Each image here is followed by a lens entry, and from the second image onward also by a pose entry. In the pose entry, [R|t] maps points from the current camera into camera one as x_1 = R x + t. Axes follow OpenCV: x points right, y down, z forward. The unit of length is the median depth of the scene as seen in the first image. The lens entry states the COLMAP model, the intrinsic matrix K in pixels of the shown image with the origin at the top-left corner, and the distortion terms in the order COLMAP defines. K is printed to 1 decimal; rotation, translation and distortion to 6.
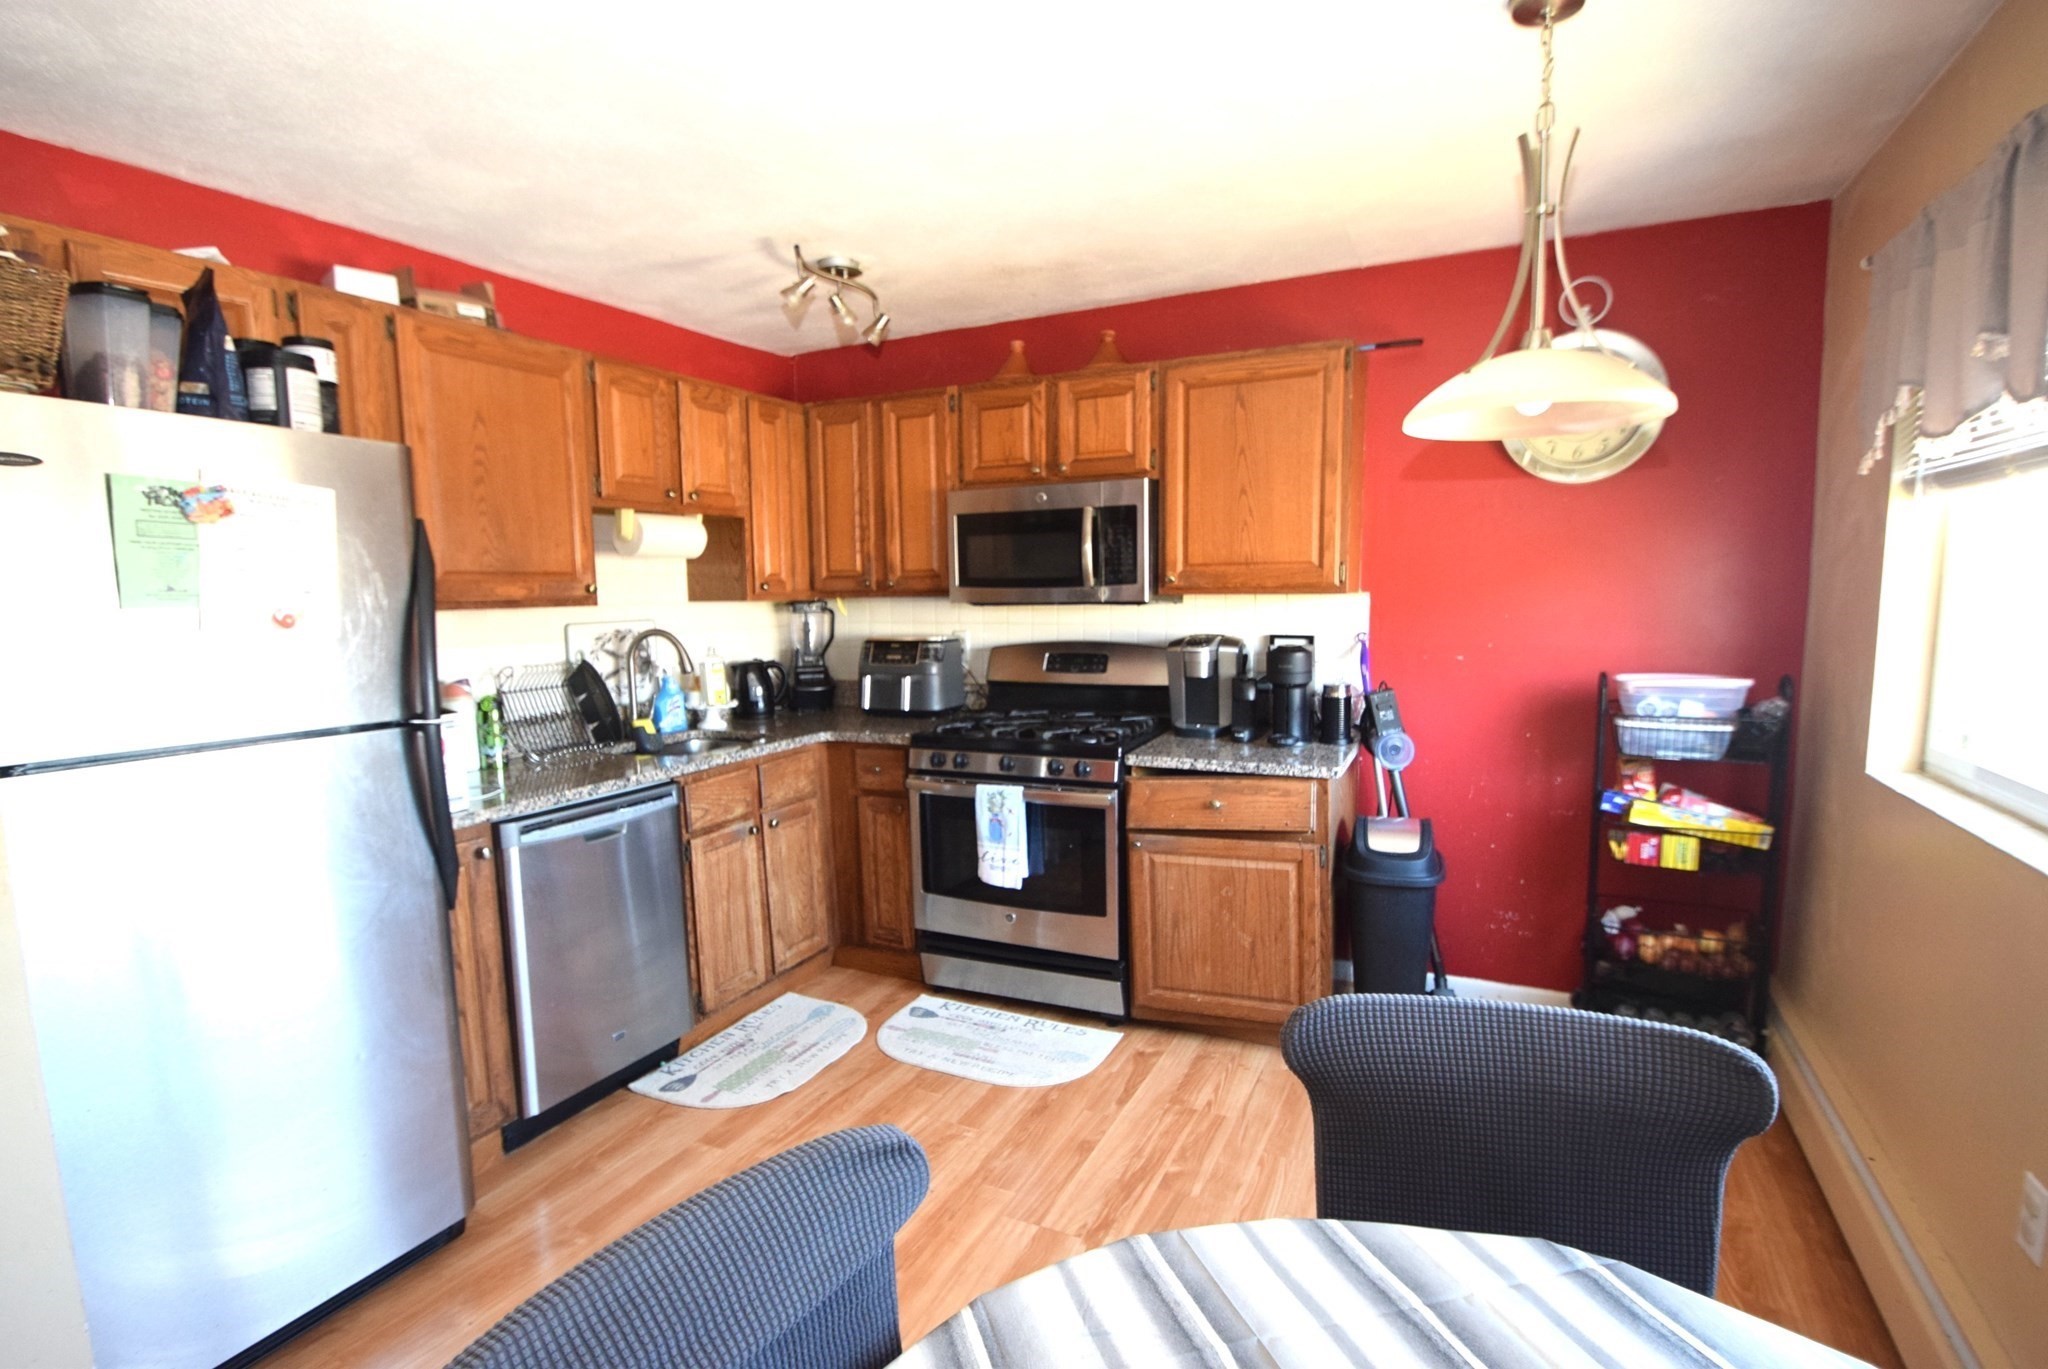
lens RADIAL K [[1023.9, 0, 1024.0], [0, 1023.9, 684.5], [0, 0, 1]] dist [0.001670, 0.000172]
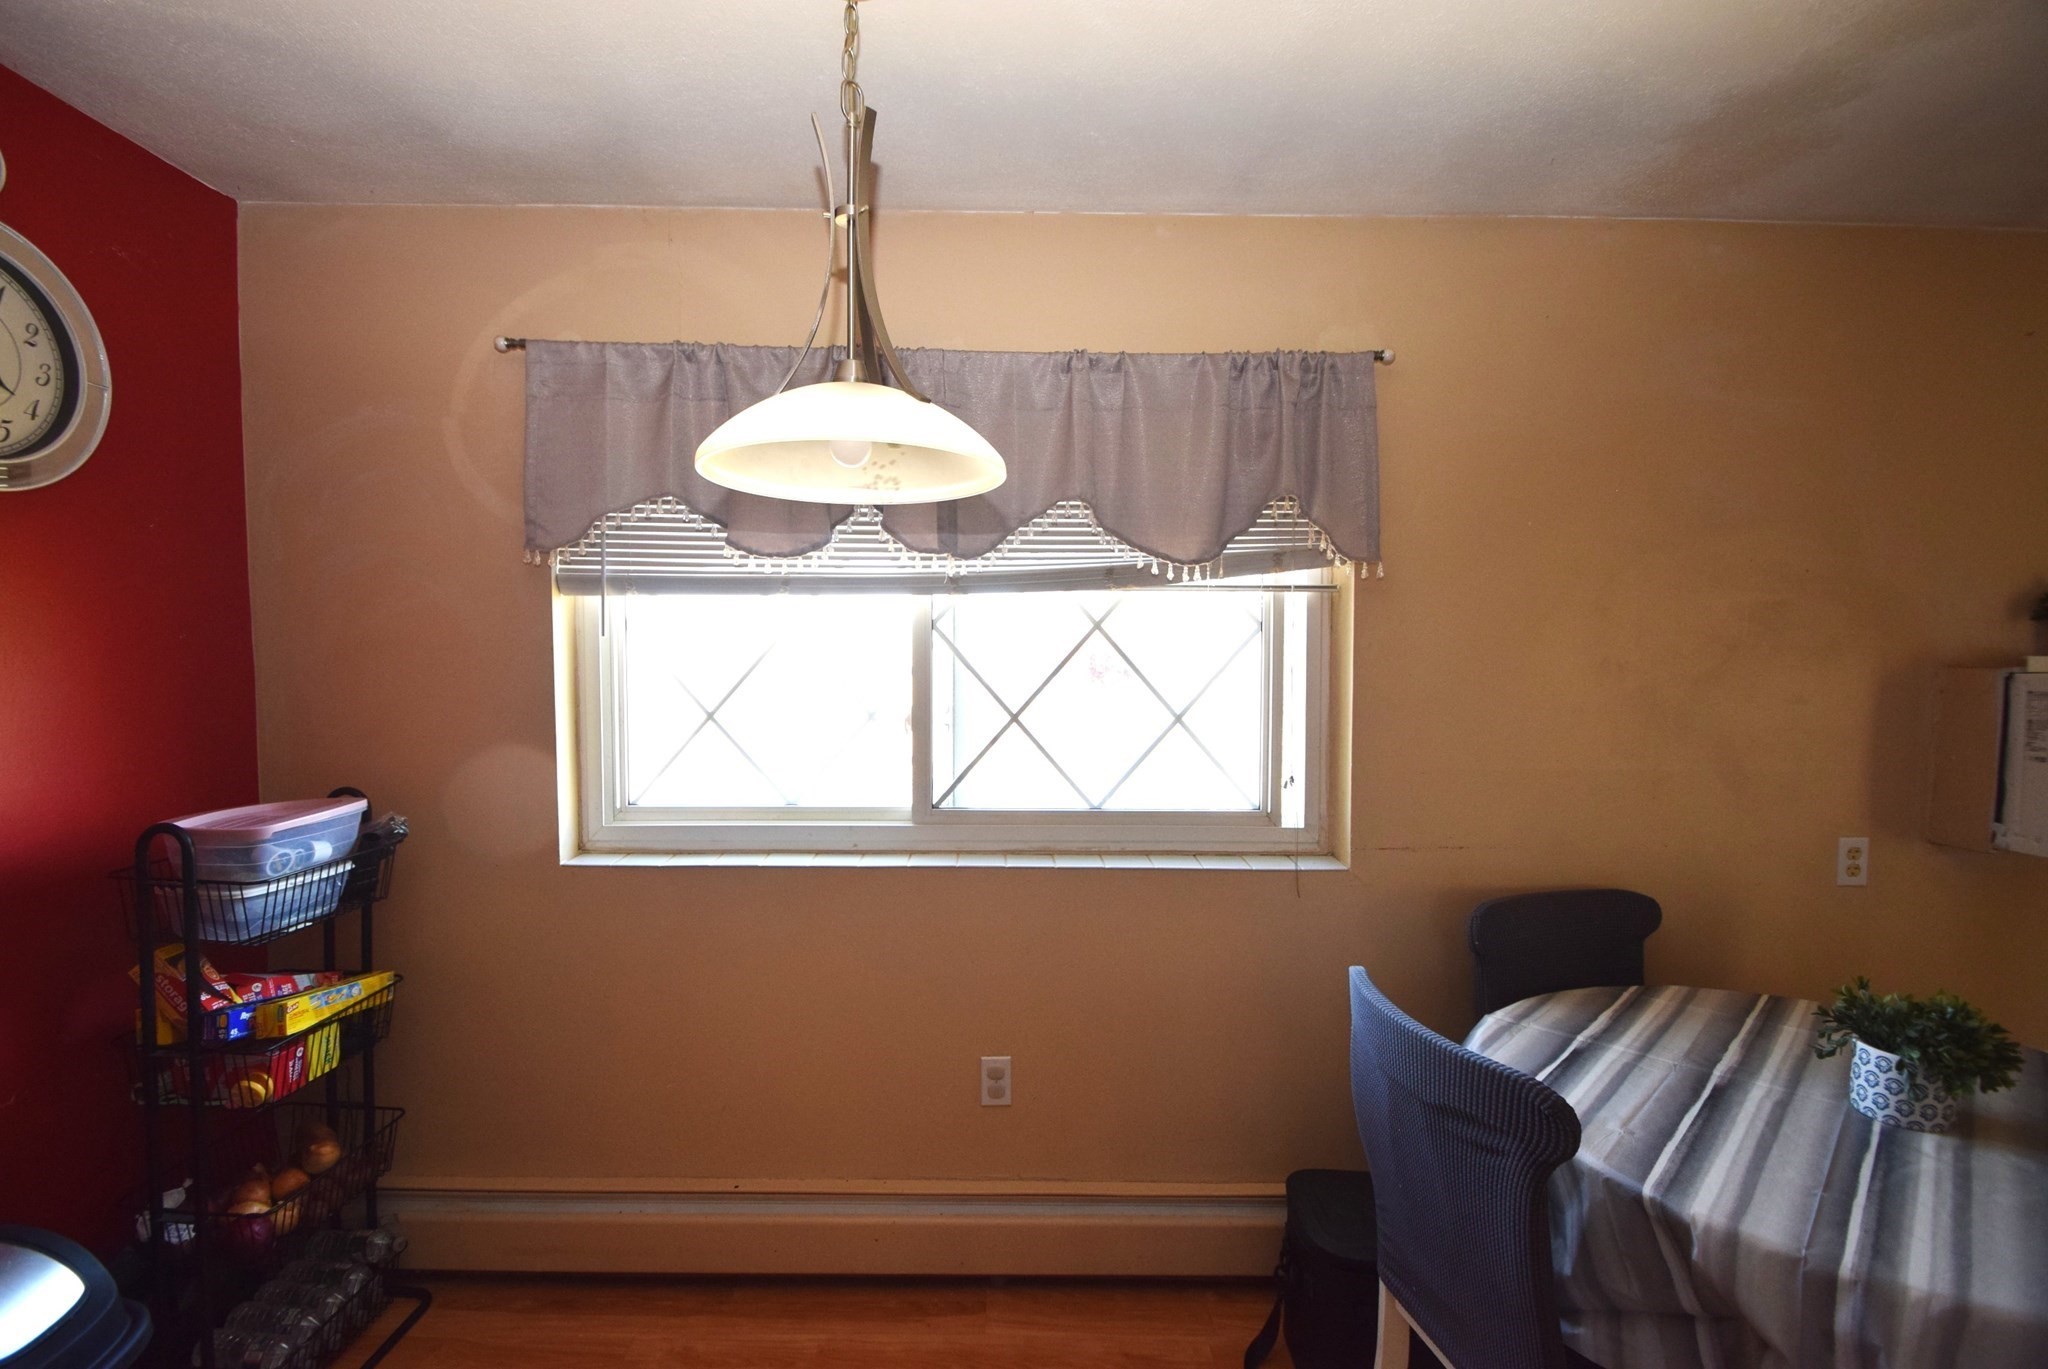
lens RADIAL K [[905.7, 0, 1005.0], [0, 905.7, 708.2], [0, 0, 1]] dist [0.017766, -0.019459]
pose [[-0.444879, -0.025875, 0.895217, -0.145846], [0.104173, 0.991302, 0.080421, -0.079021], [-0.889512, 0.129035, -0.438314, 0.836158]]
